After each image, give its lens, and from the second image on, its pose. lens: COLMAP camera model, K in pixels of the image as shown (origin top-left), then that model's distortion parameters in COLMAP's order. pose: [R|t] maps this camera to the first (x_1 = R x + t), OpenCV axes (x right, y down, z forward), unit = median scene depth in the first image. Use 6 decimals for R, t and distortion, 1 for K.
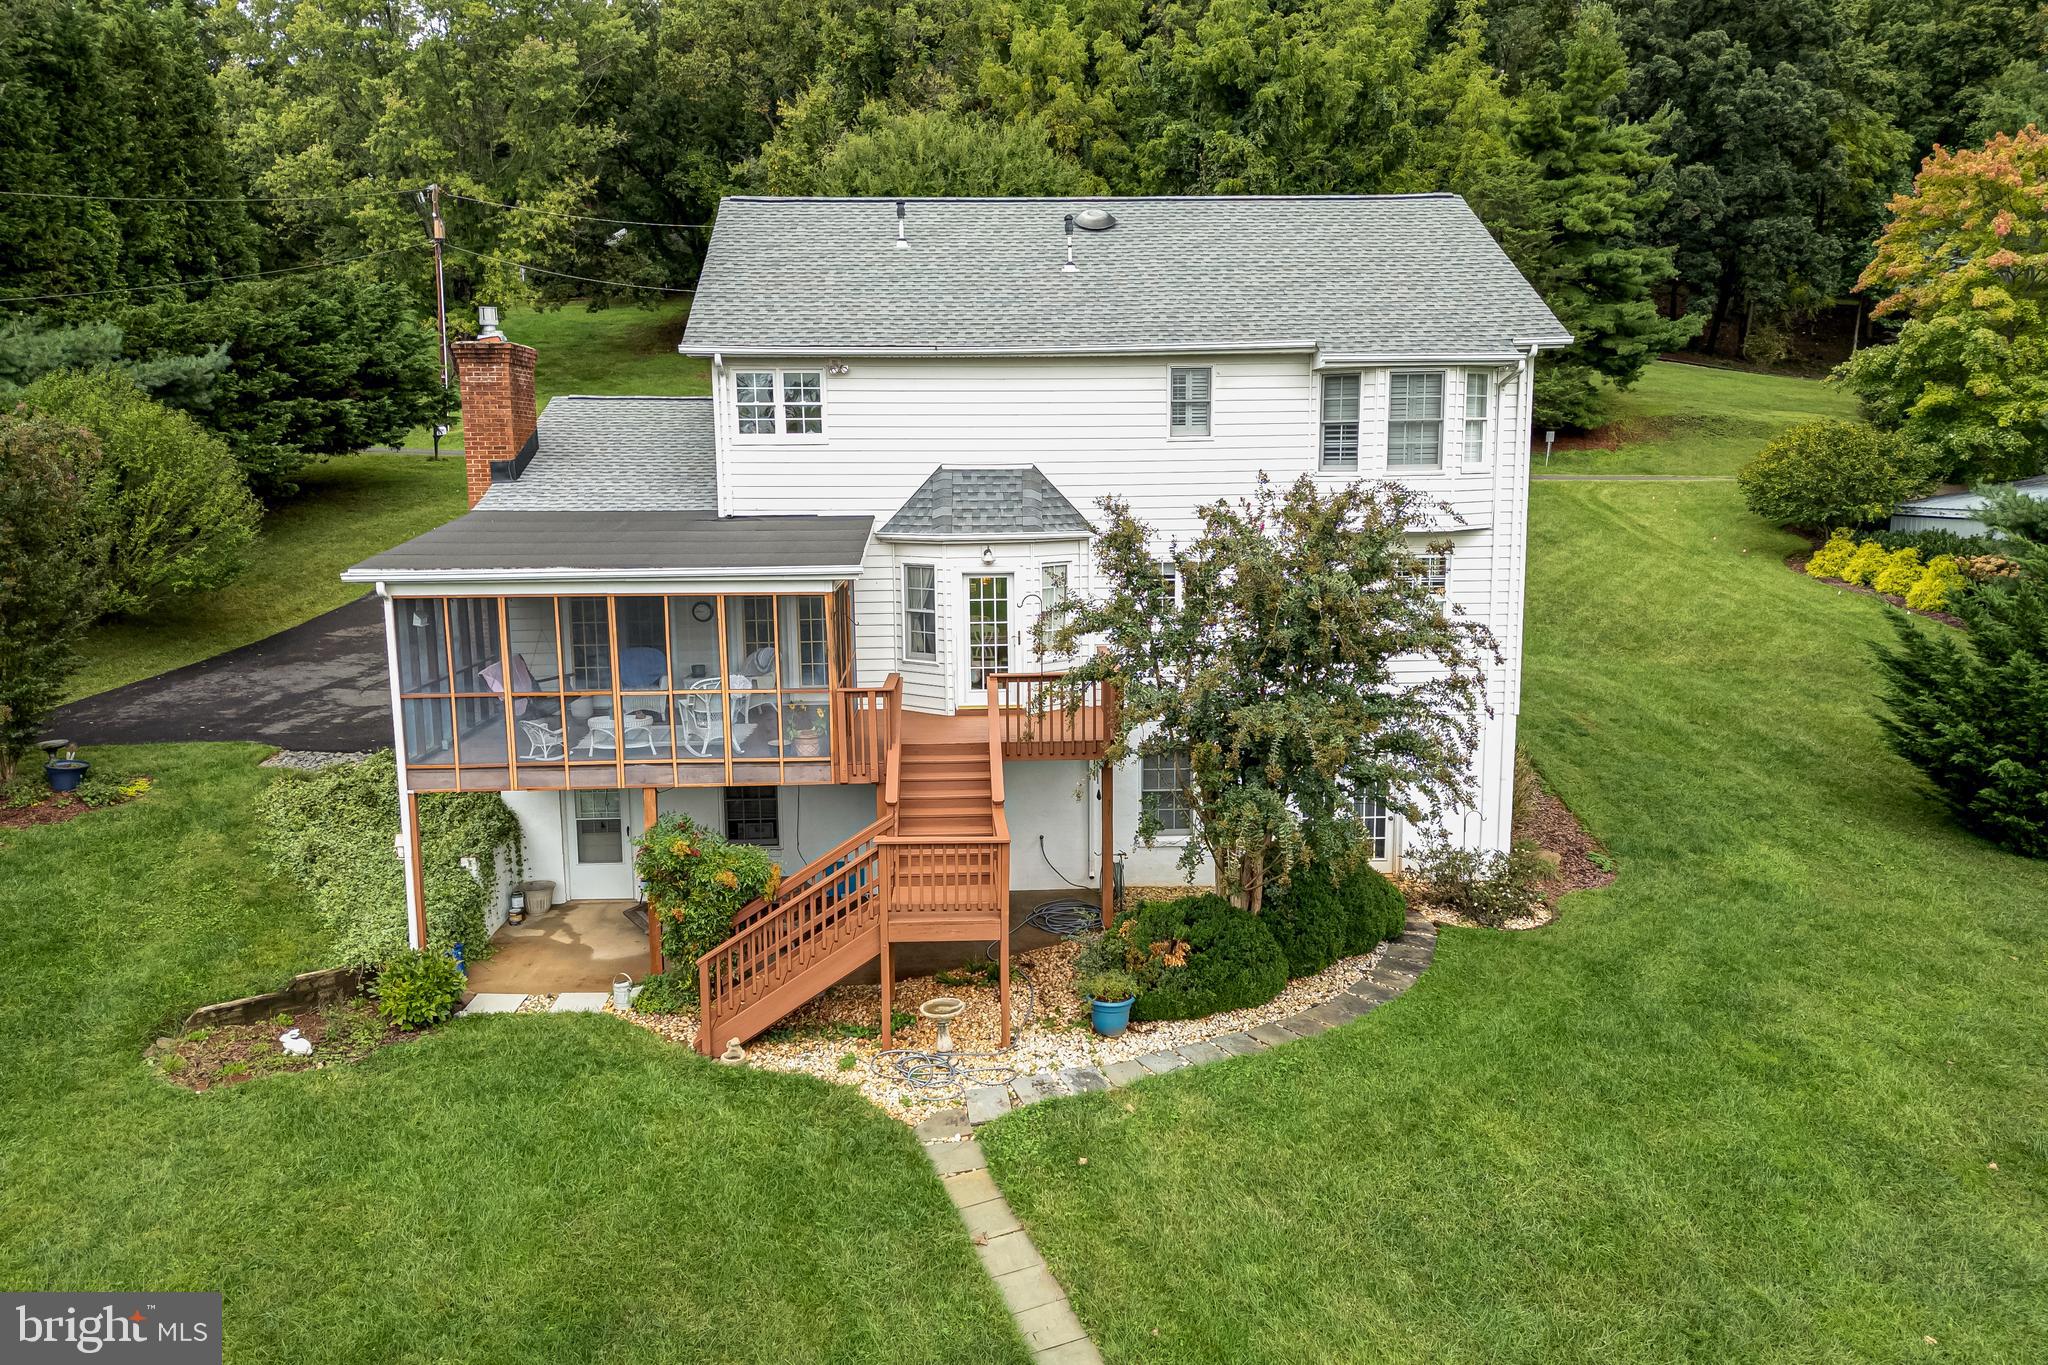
lens RADIAL K [[1427.8, 0, 1028.0], [0, 1427.8, 688.8], [0, 0, 1]] dist [0.075683, -0.075528]
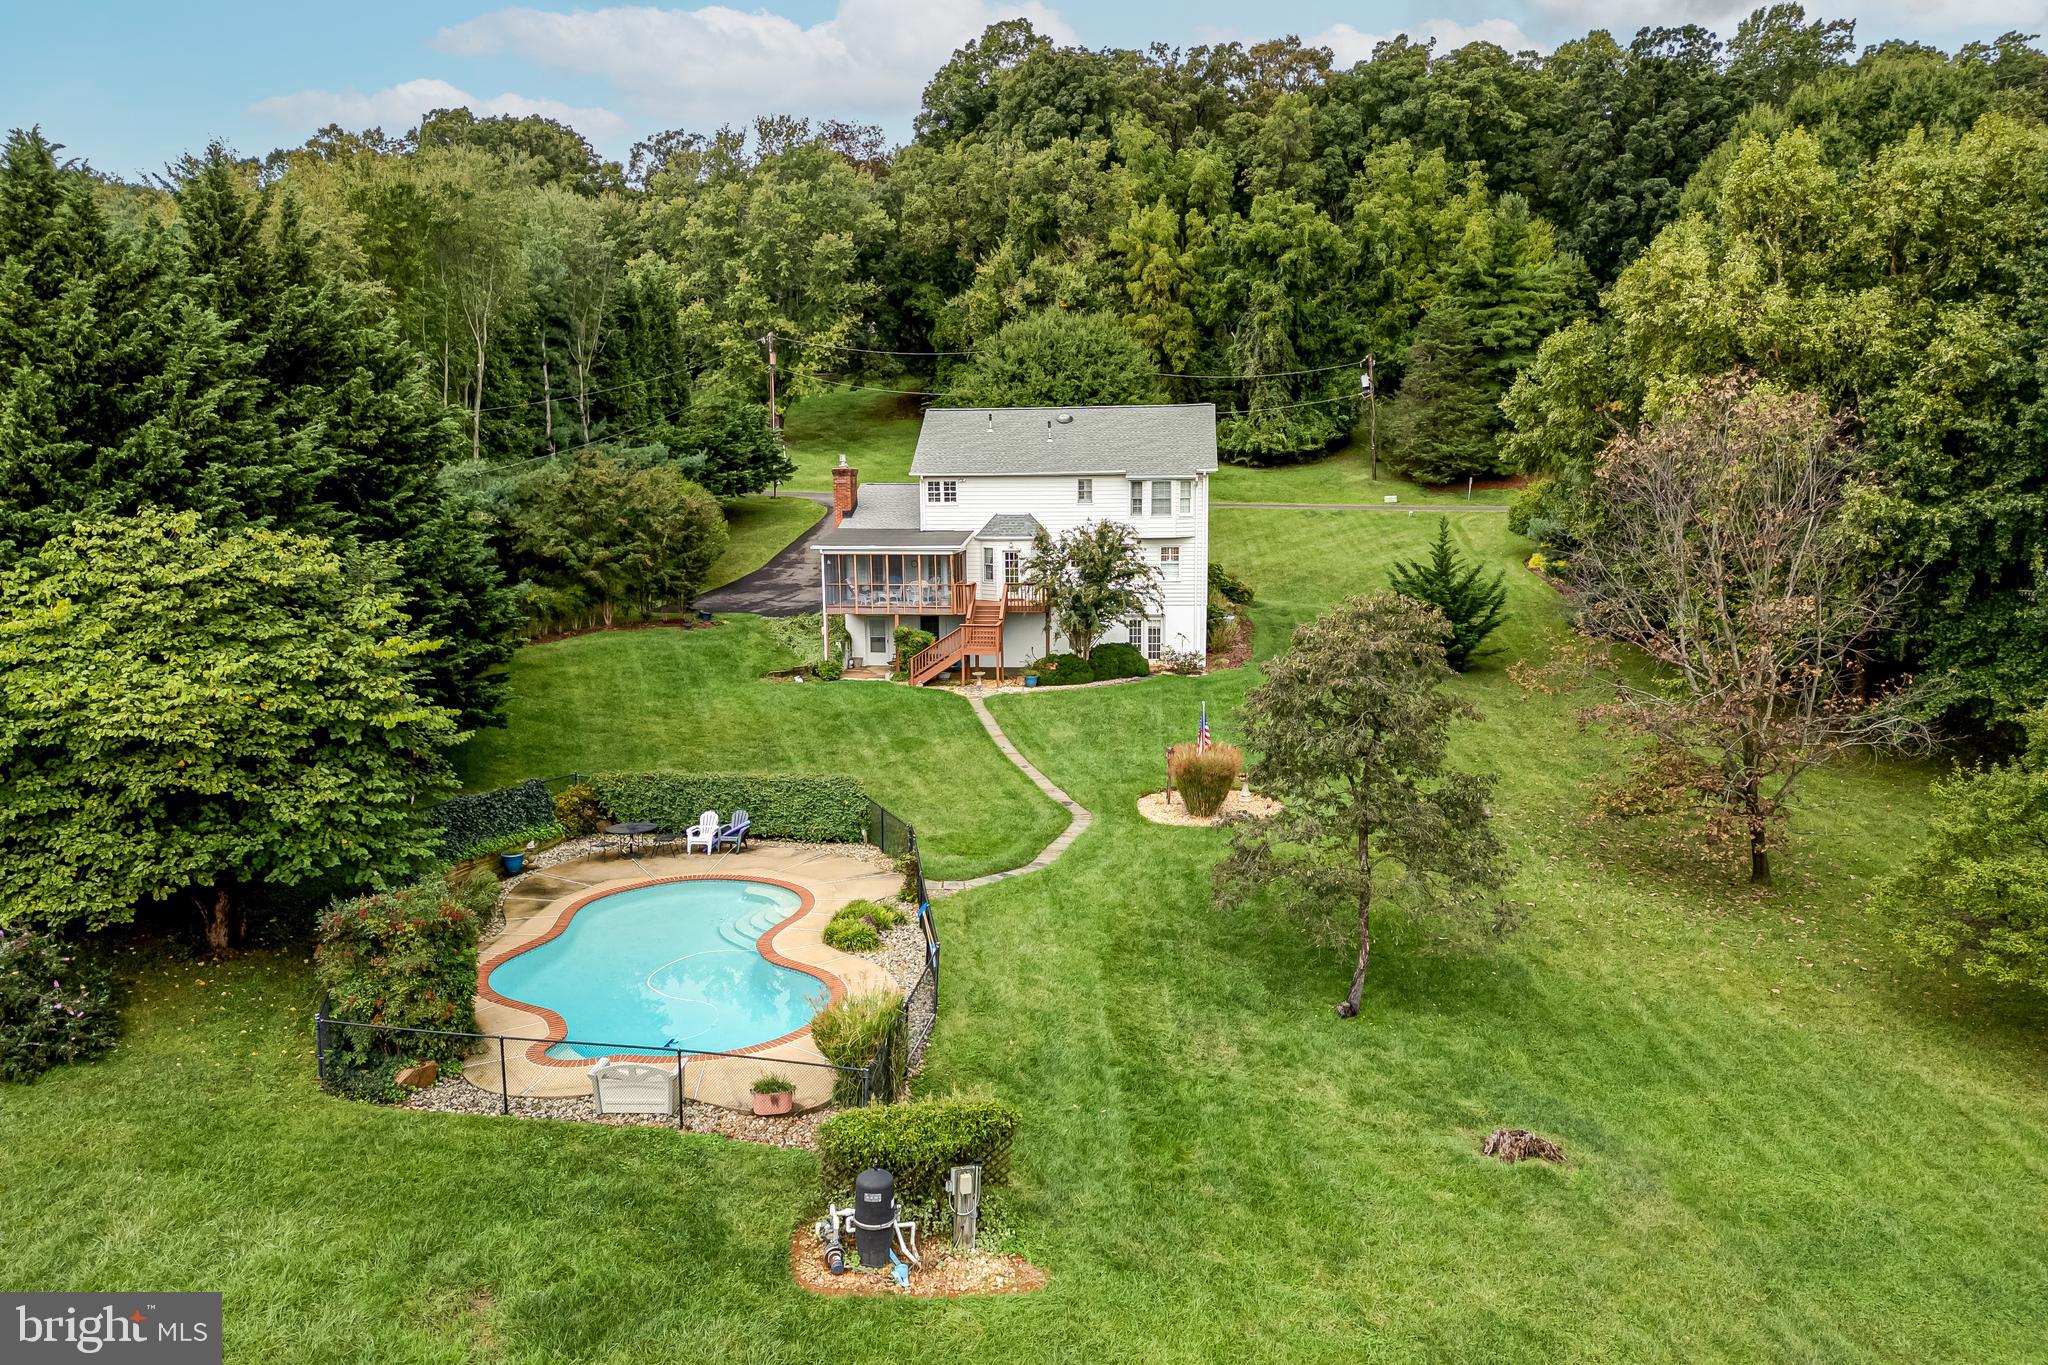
lens RADIAL K [[1427.8, 0, 1024.6], [0, 1427.8, 689.5], [0, 0, 1]] dist [0.075683, -0.075528]
pose [[0.987991, 0.023355, -0.152734, 0.435072], [-0.024839, 0.999661, -0.007815, 0.215307], [0.152500, 0.011515, 0.988236, -1.793770]]
